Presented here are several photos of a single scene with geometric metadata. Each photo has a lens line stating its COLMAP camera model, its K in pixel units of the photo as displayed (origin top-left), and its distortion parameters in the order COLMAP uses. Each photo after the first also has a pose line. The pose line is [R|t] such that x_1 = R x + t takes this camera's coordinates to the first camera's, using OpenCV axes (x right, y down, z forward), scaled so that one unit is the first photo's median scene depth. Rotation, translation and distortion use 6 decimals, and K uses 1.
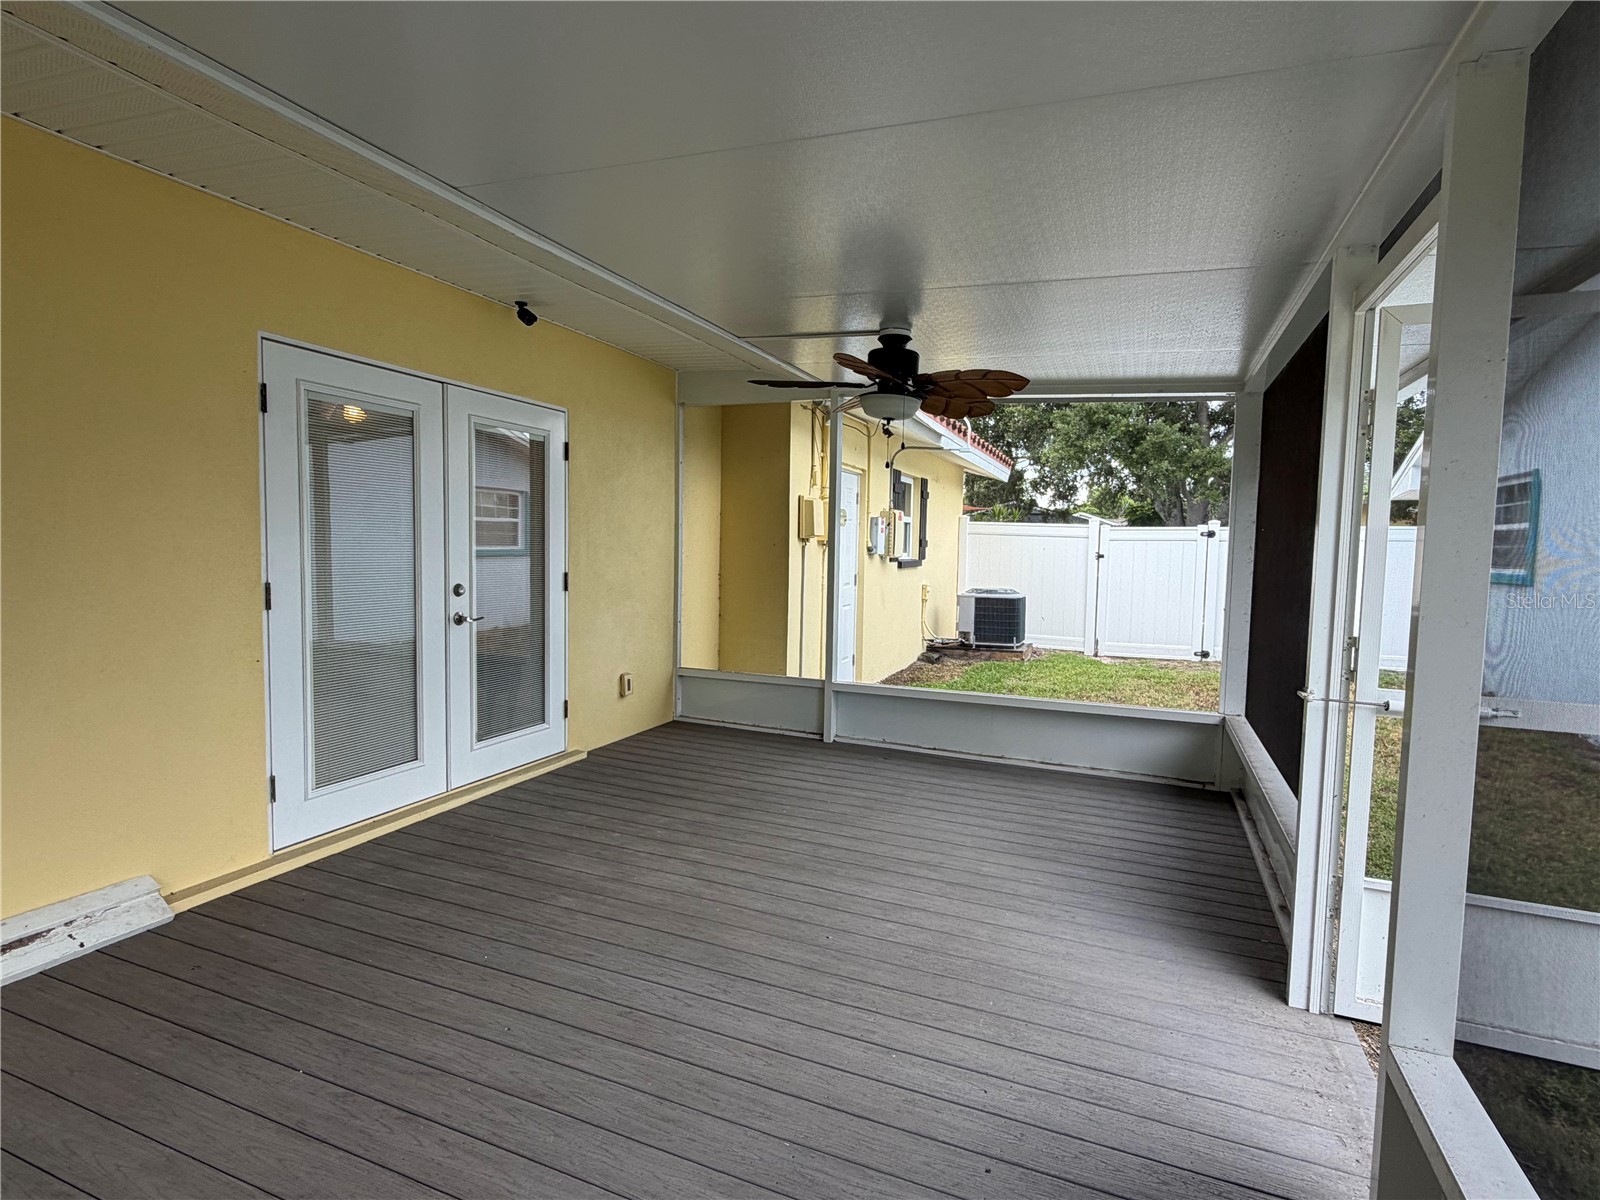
lens RADIAL K [[827.5, 0, 800.0], [0, 827.5, 600.0], [0, 0, 1]] dist [0.000051, -0.000043]
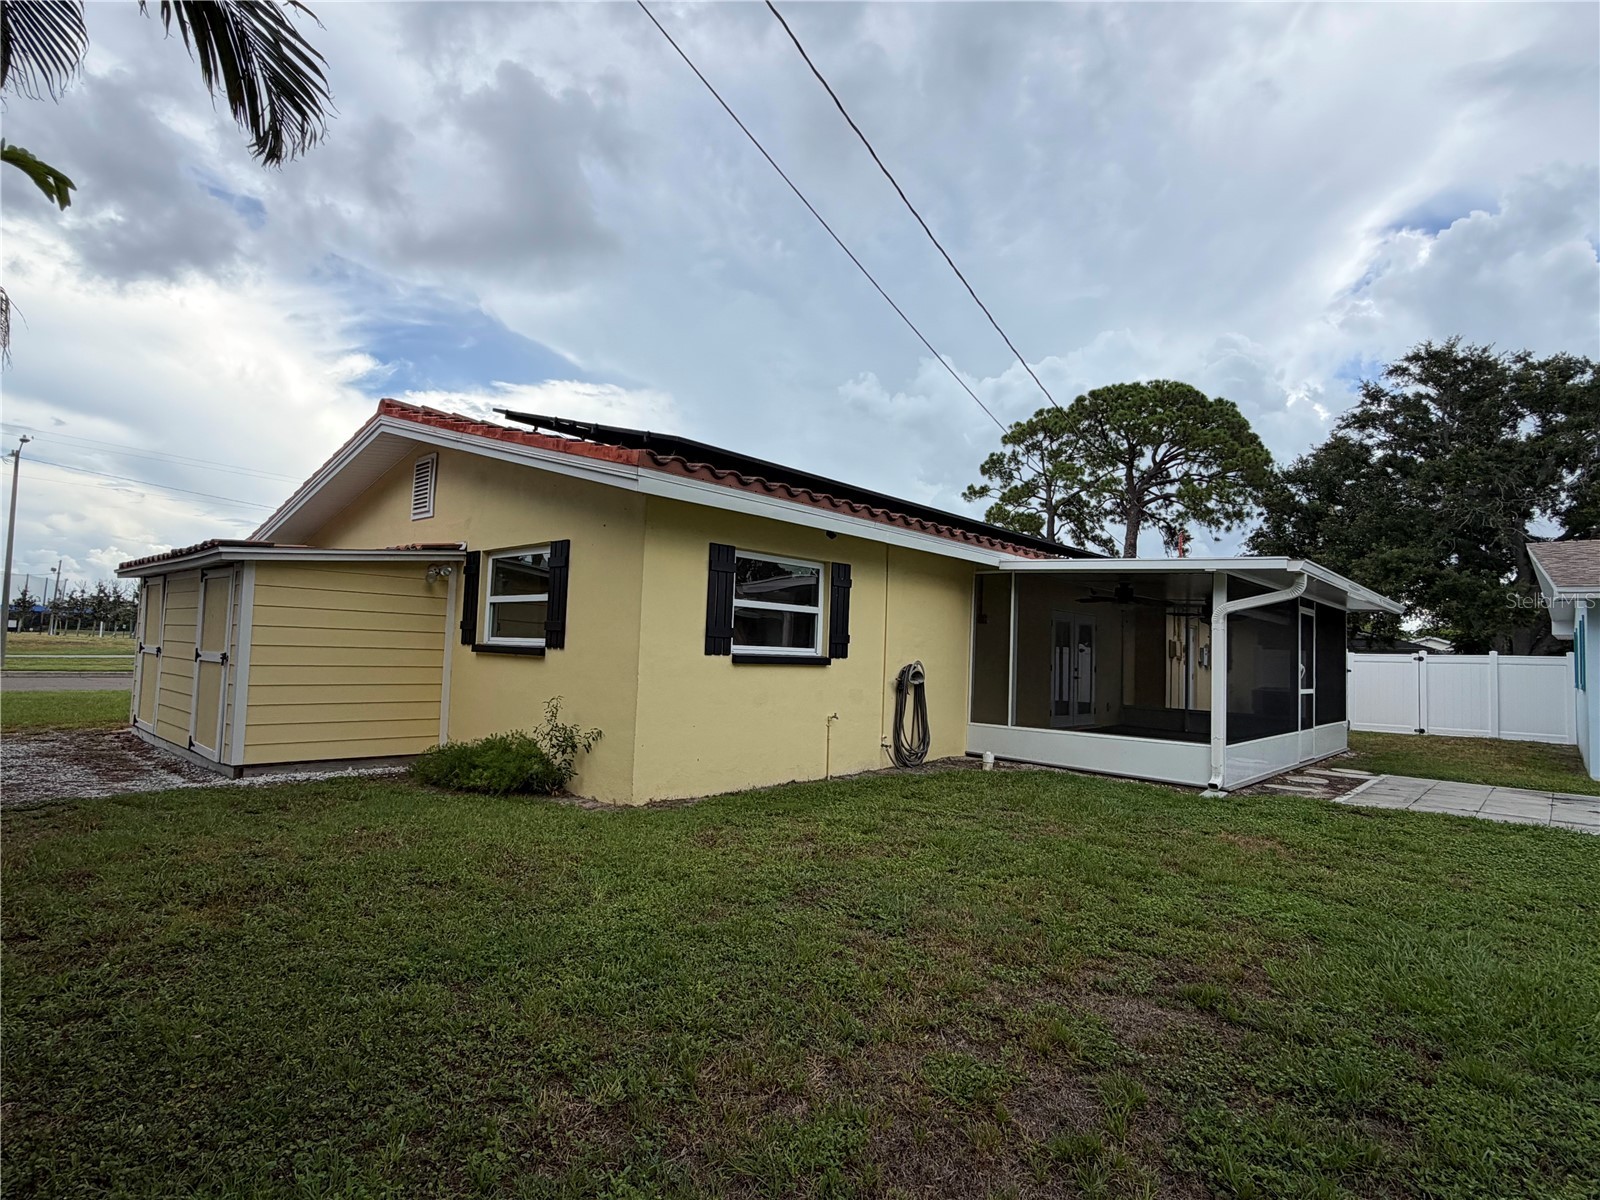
lens RADIAL K [[827.5, 0, 800.0], [0, 827.5, 600.0], [0, 0, 1]] dist [0.000051, -0.000043]
pose [[0.937743, -0.004929, -0.347295, -0.105499], [-0.043627, 0.990309, -0.131854, 0.079547], [0.344579, 0.138797, 0.928440, -1.024552]]
